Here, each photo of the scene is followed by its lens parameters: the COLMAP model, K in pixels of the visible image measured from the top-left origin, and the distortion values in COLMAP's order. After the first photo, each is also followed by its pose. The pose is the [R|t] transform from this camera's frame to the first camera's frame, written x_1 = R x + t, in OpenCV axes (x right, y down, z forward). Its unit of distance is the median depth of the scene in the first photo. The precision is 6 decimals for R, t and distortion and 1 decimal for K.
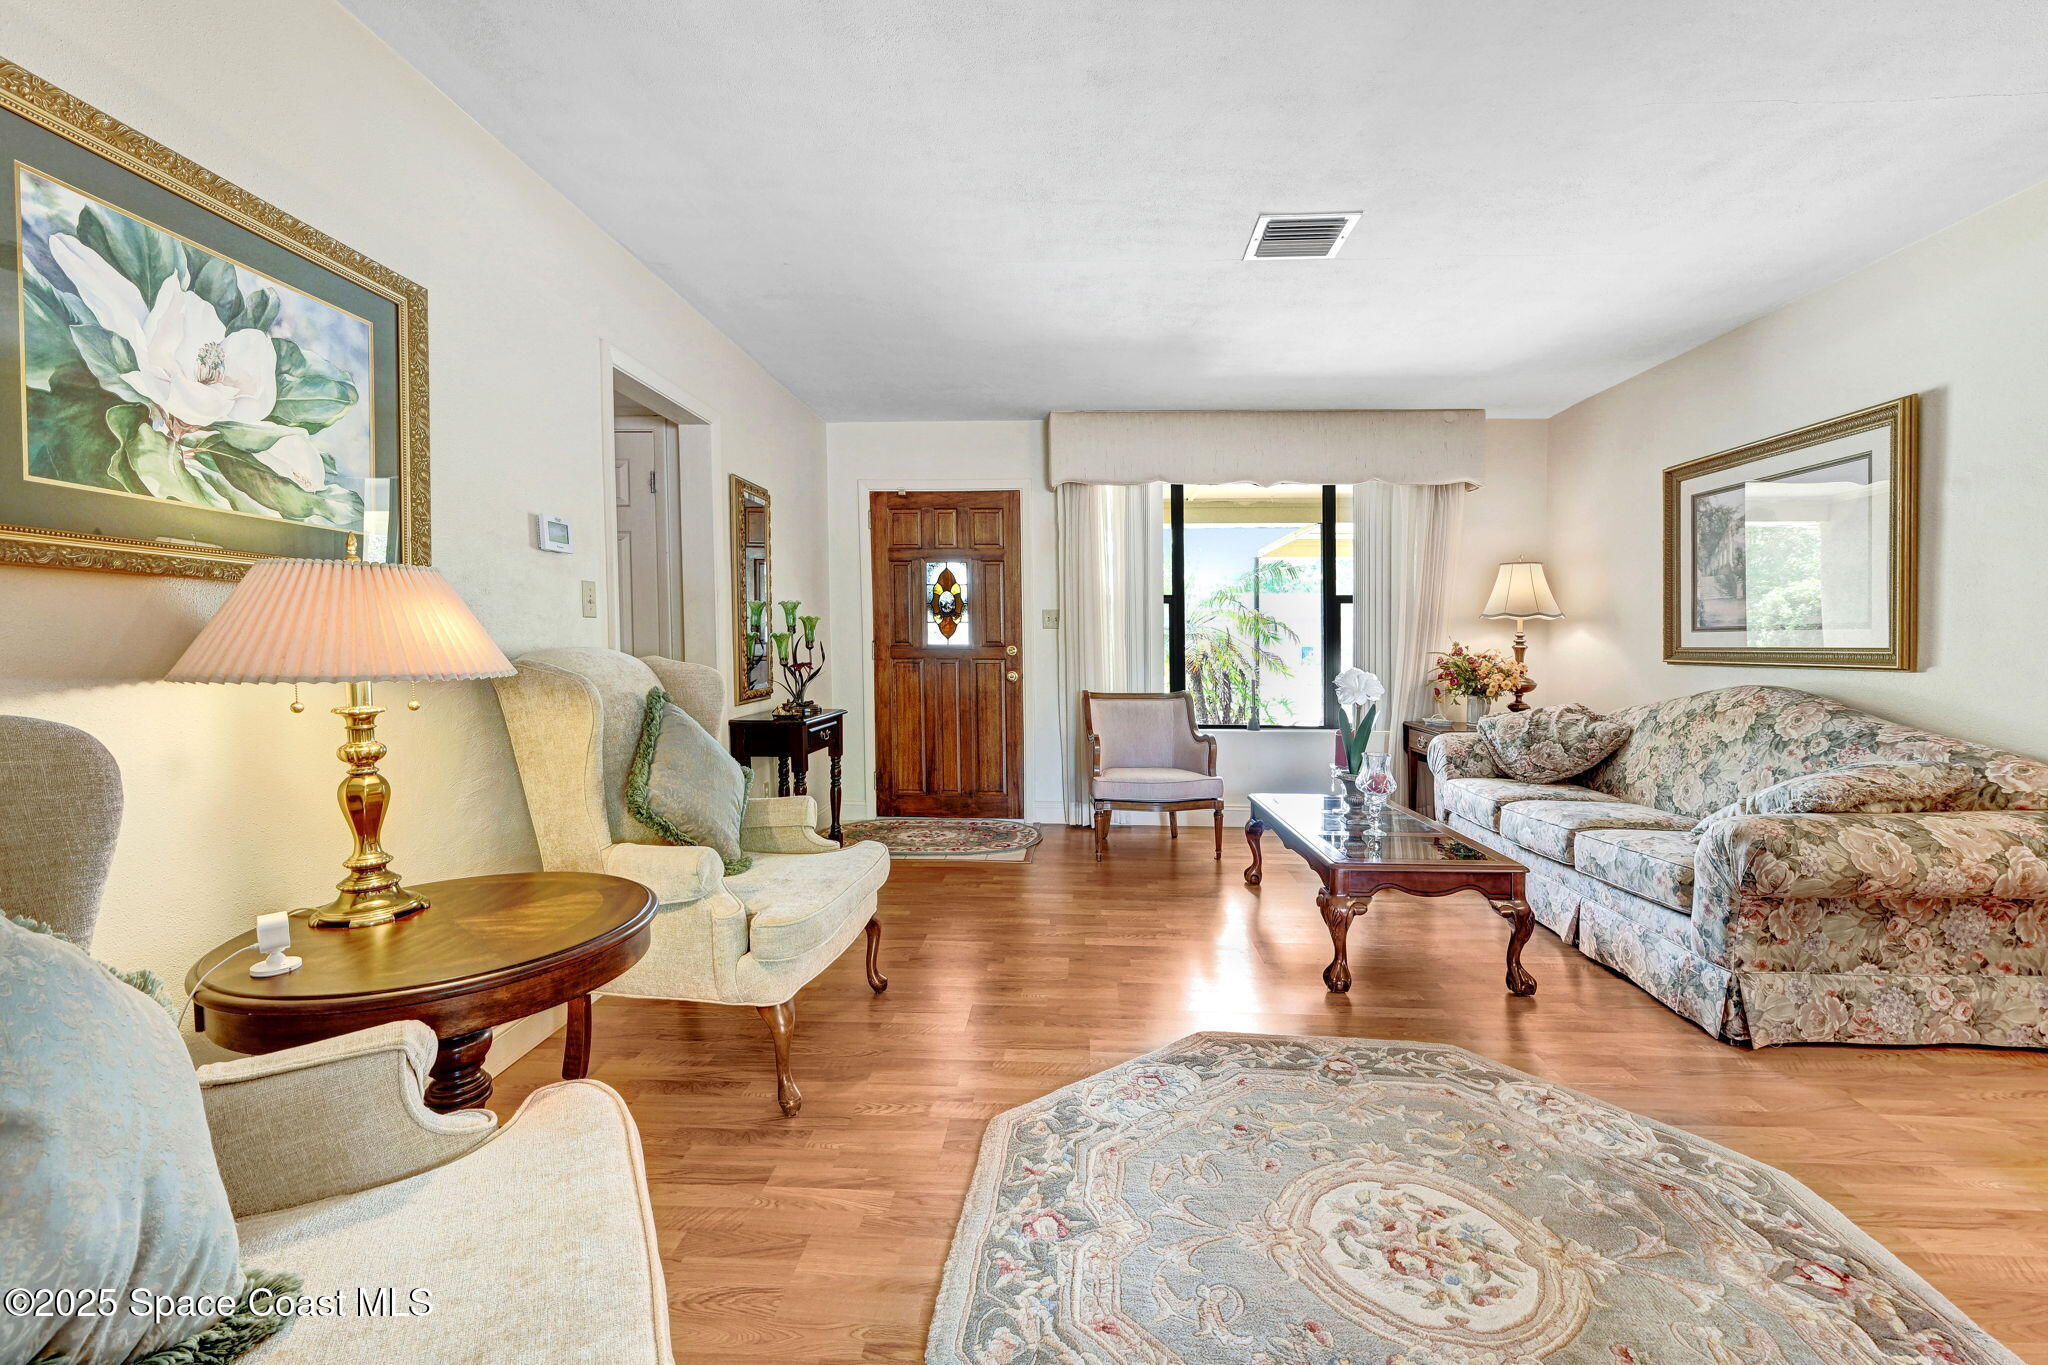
lens RADIAL K [[742.8, 0, 1067.0], [0, 742.8, 643.7], [0, 0, 1]] dist [0.005781, -0.000096]
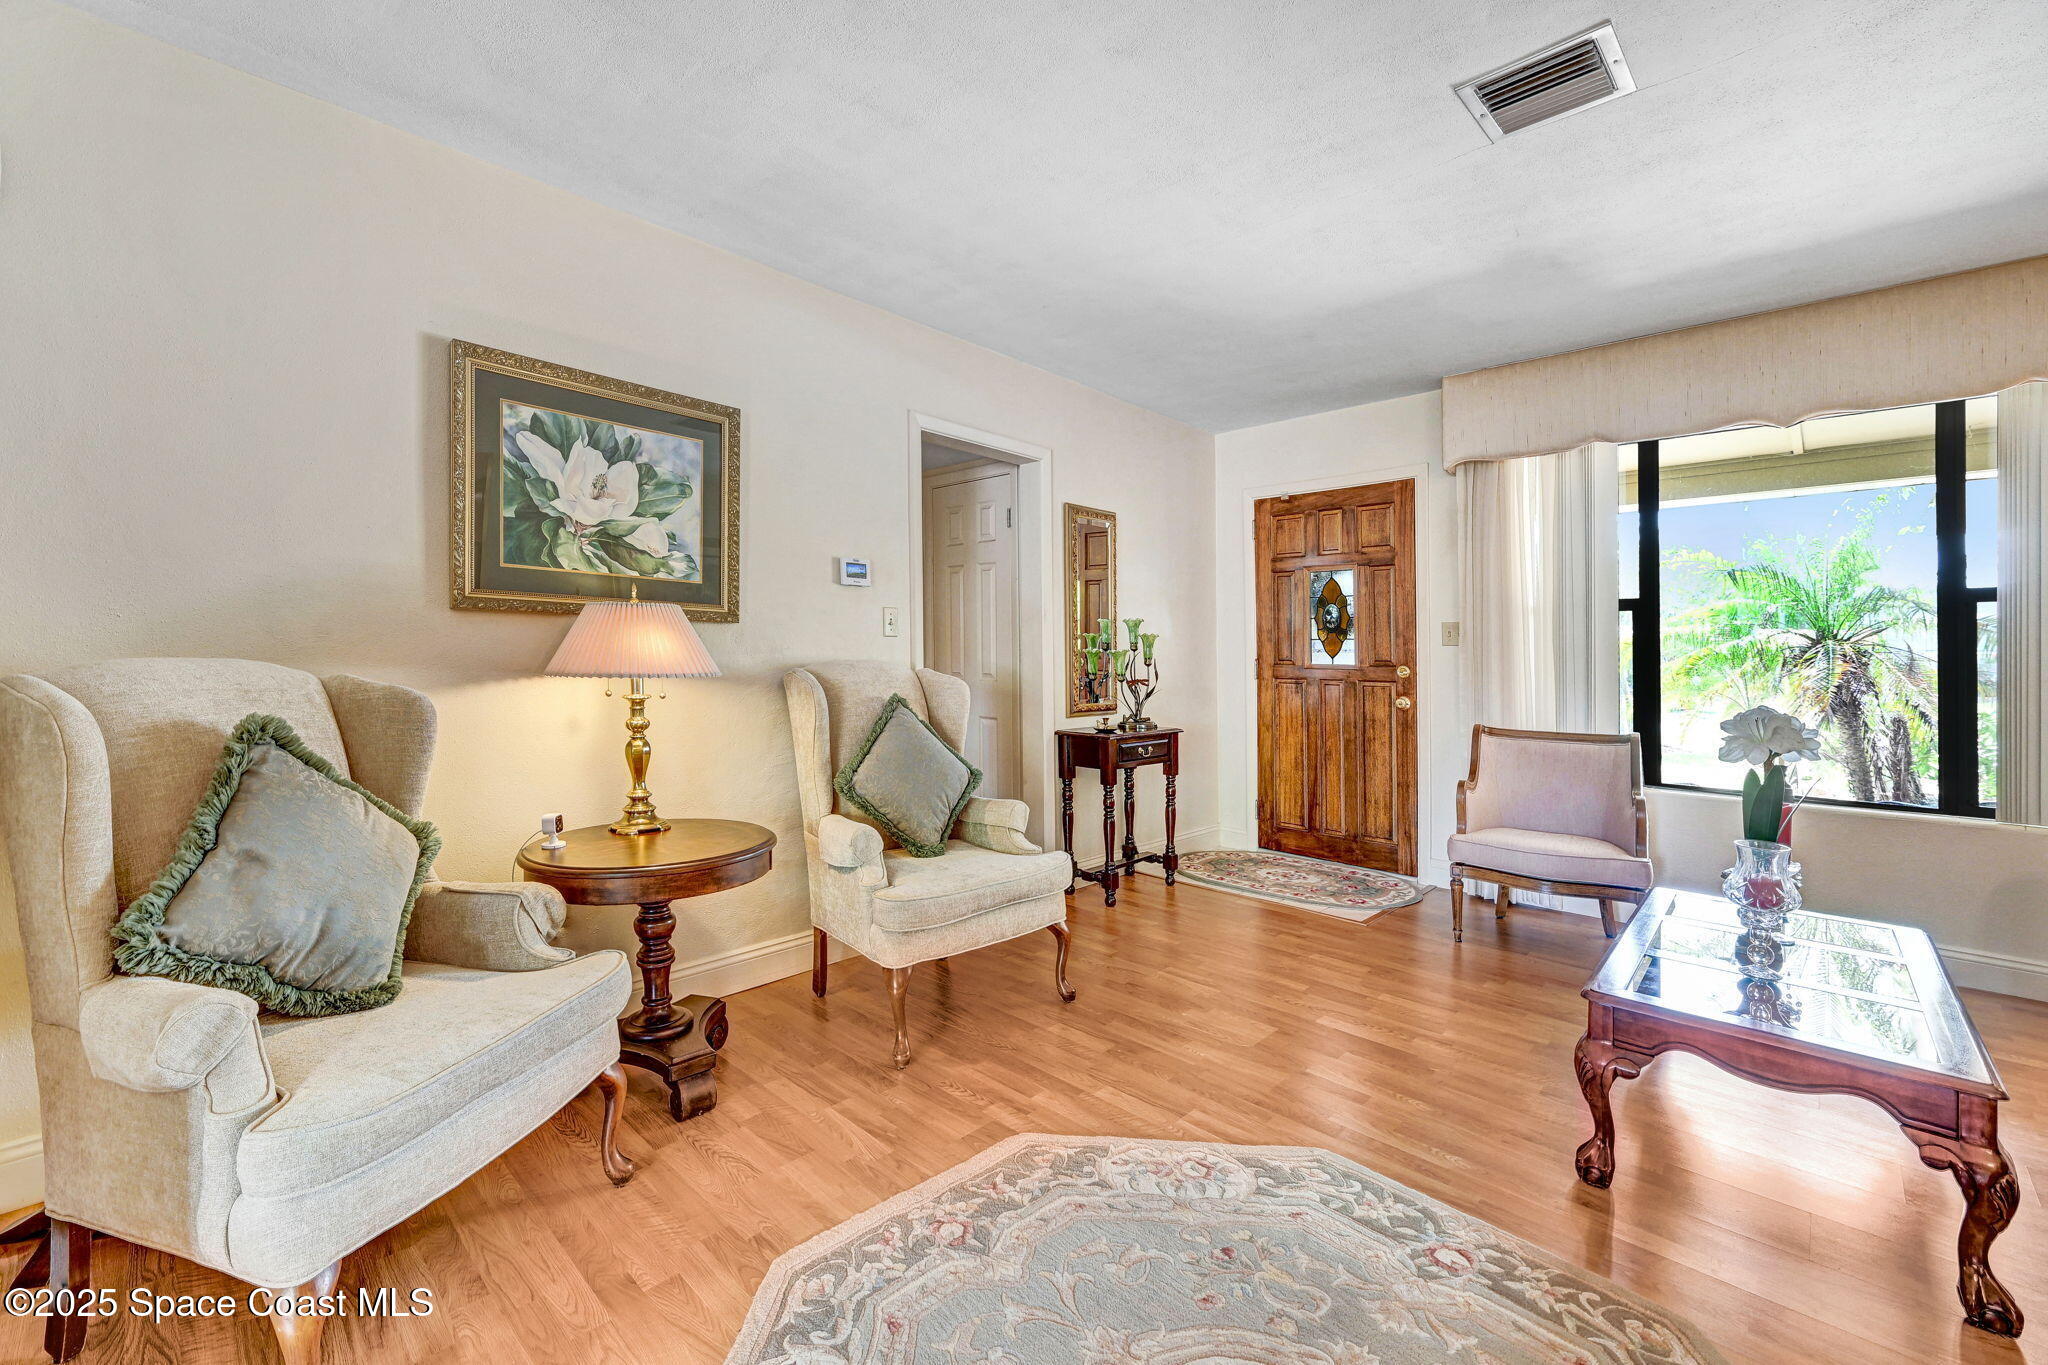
lens RADIAL K [[822.0, 0, 1092.8], [0, 822.0, 656.5], [0, 0, 1]] dist [0.000313, 0.000006]
pose [[0.783288, 0.006550, -0.621625, 0.443691], [-0.012122, 0.999915, -0.004738, 0.000764], [0.621541, 0.011246, 0.783301, 0.127058]]
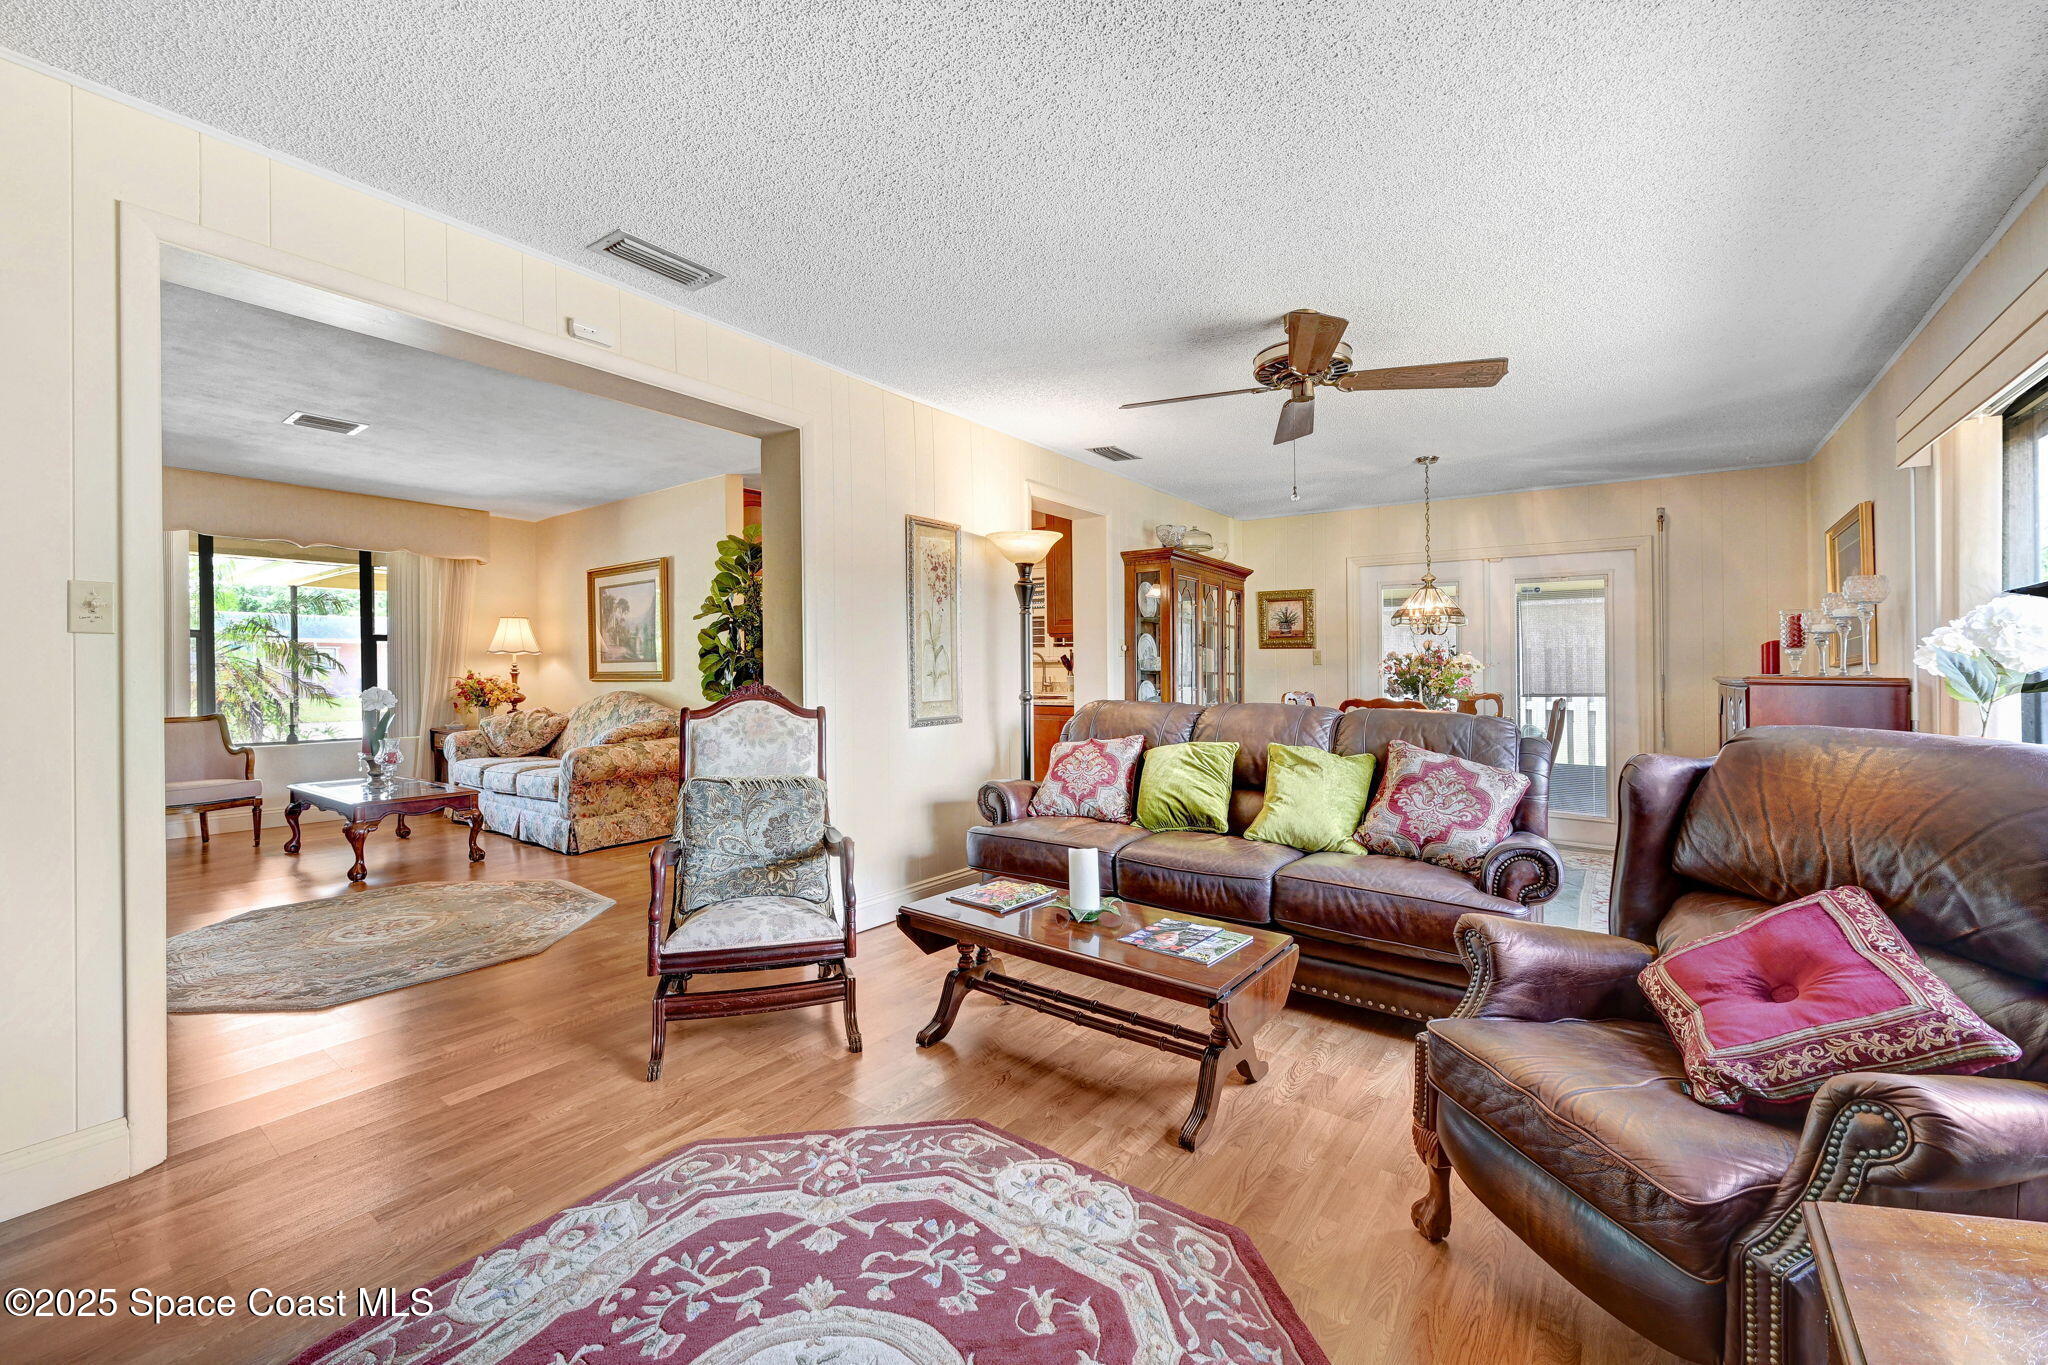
lens RADIAL K [[830.0, 0, 985.0], [0, 830.0, 664.4], [0, 0, 1]] dist [-0.000254, -0.000071]
pose [[0.586336, -0.001766, 0.810066, -0.334605], [0.009743, 0.999941, -0.004872, 0.008138], [-0.810010, 0.010749, 0.586318, -1.303383]]
